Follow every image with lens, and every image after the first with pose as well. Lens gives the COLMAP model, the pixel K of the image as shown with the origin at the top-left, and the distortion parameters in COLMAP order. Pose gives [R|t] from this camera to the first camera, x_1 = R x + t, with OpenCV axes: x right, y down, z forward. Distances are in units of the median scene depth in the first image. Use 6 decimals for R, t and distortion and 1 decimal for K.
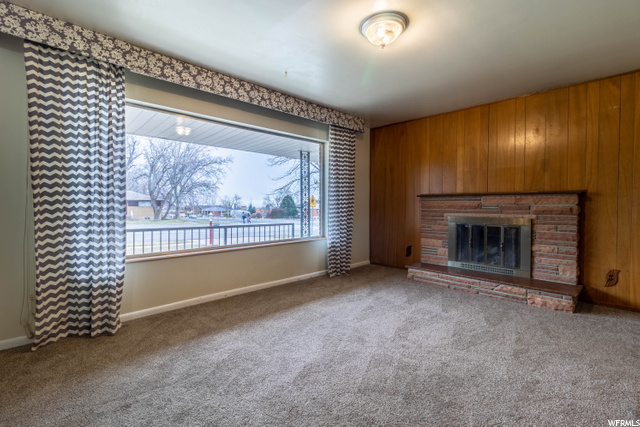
lens RADIAL K [[297.4, 0, 317.9], [0, 297.4, 210.6], [0, 0, 1]] dist [-0.000078, -0.000233]
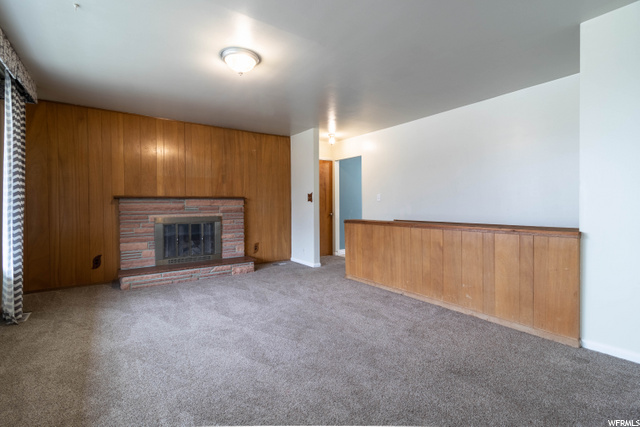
lens RADIAL K [[297.4, 0, 317.4], [0, 297.4, 209.5], [0, 0, 1]] dist [-0.000078, -0.000233]
pose [[0.140452, -0.018032, 0.989923, -0.630176], [0.027205, 0.999527, 0.014347, -0.012139], [-0.989714, 0.024916, 0.140876, 0.359902]]
